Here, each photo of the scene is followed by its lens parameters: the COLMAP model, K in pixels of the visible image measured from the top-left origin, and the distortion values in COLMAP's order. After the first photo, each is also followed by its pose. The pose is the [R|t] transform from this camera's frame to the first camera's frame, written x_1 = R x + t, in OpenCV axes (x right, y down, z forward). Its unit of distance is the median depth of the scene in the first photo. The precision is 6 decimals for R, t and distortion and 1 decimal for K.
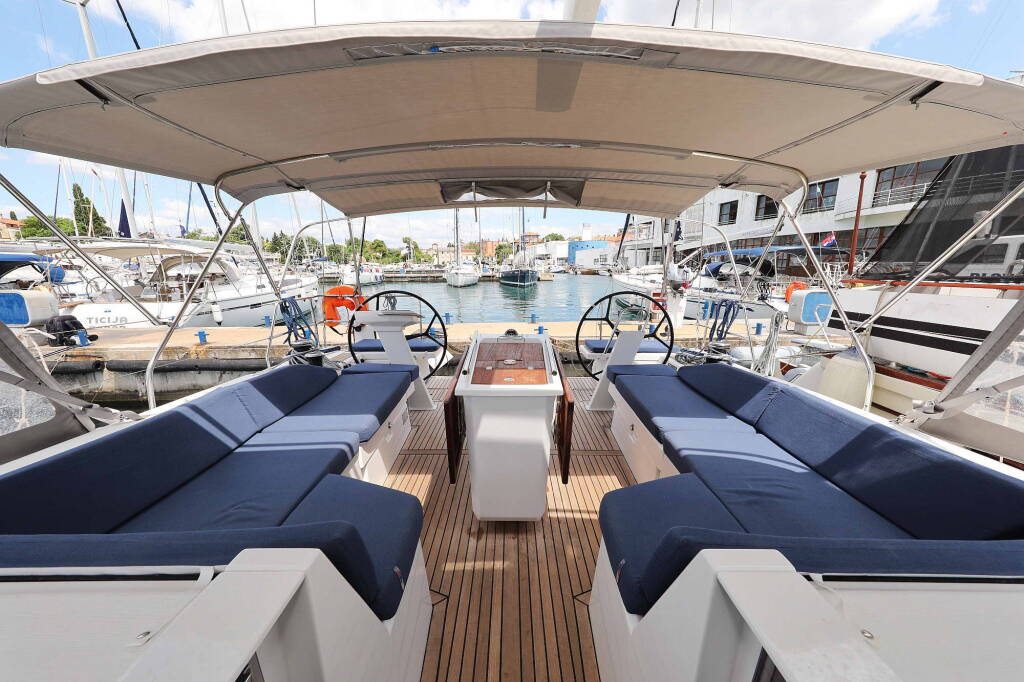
lens RADIAL K [[368.4, 0, 506.1], [0, 368.4, 321.6], [0, 0, 1]] dist [-0.005309, 0.000744]
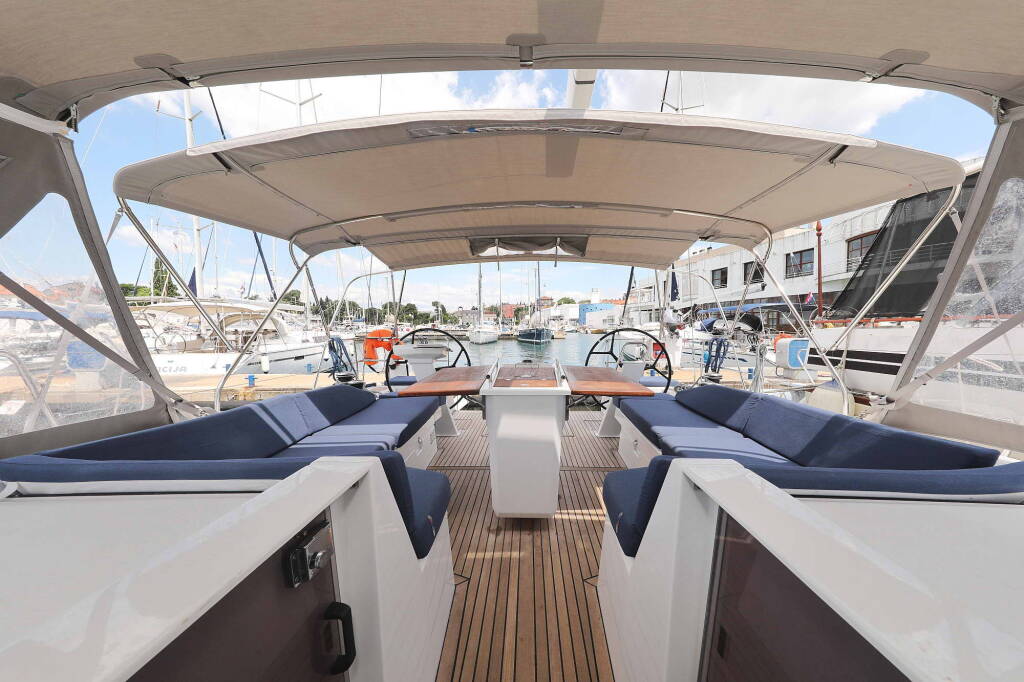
lens RADIAL K [[349.9, 0, 515.1], [0, 349.9, 340.9], [0, 0, 1]] dist [-0.005168, -0.000054]
pose [[0.999708, 0.003274, -0.023935, 0.001777], [-0.006913, 0.988109, -0.153597, 0.159187], [0.023148, 0.153717, 0.987844, -0.112140]]
